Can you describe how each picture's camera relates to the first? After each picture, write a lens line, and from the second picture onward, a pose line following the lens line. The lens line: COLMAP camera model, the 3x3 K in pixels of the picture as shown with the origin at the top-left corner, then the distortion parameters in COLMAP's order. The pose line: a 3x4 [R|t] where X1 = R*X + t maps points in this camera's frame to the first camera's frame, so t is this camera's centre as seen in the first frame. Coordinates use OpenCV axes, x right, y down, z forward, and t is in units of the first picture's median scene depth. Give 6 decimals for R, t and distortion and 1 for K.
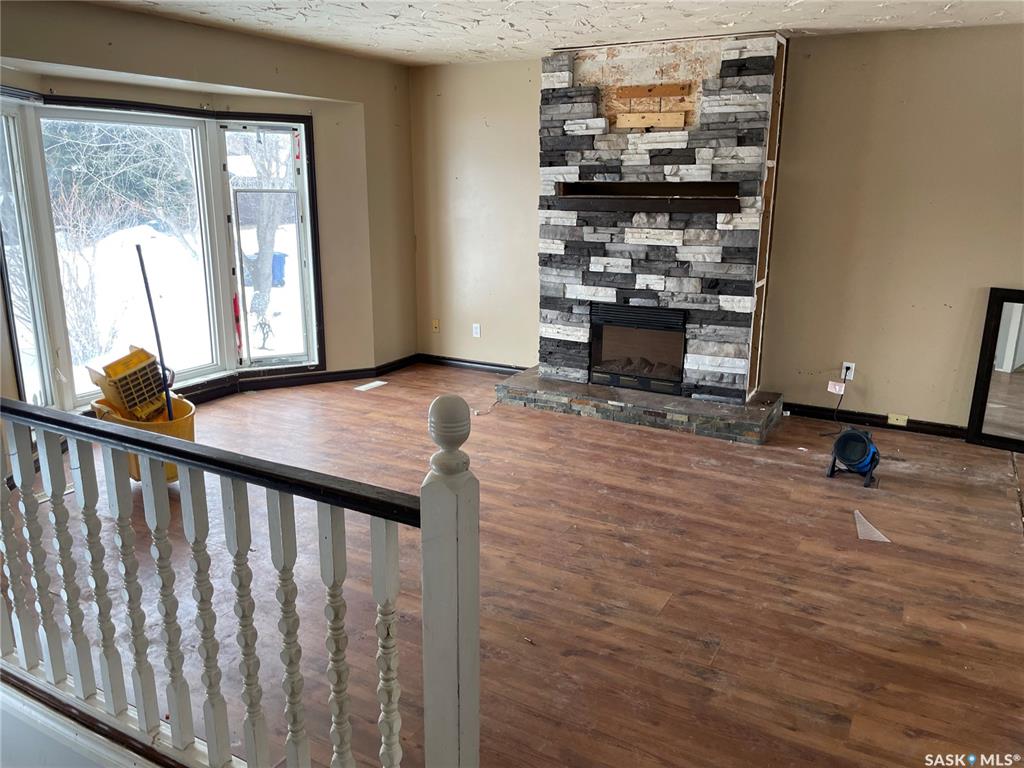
lens RADIAL K [[772.9, 0, 510.3], [0, 772.9, 365.8], [0, 0, 1]] dist [0.089426, -0.119514]
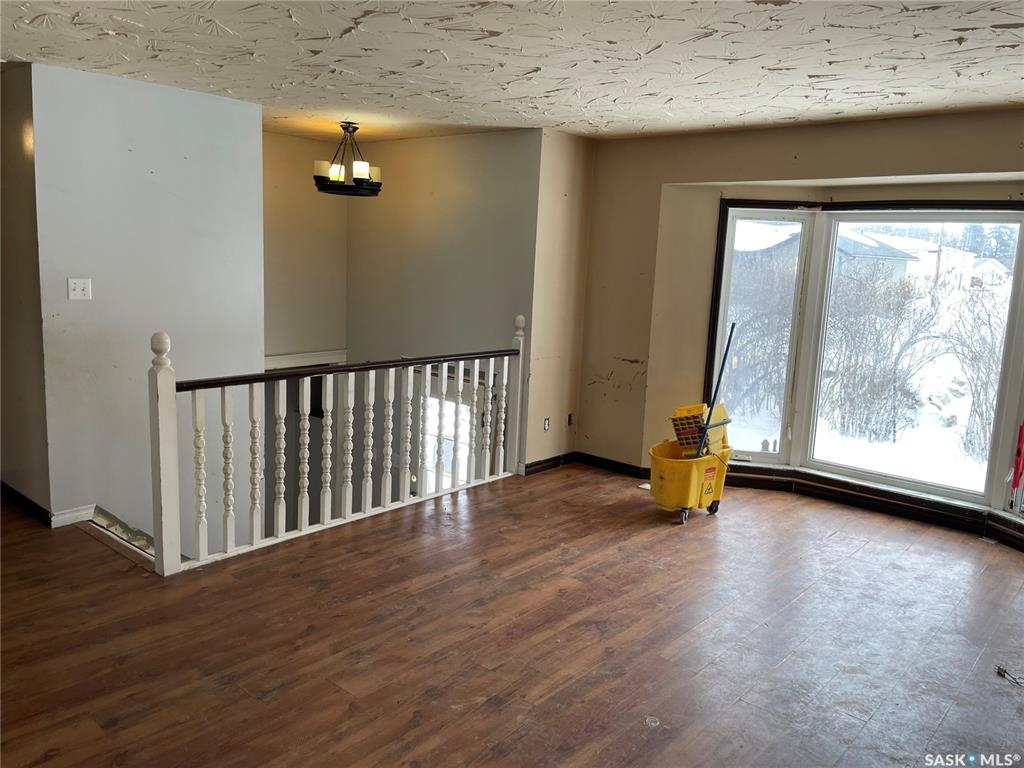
lens RADIAL K [[780.3, 0, 508.5], [0, 780.3, 376.5], [0, 0, 1]] dist [0.085047, -0.125302]
pose [[-0.209957, 0.138180, -0.967897, 0.949804], [-0.268300, 0.943816, 0.192942, -0.266723], [0.940177, 0.300196, -0.161087, 1.134718]]
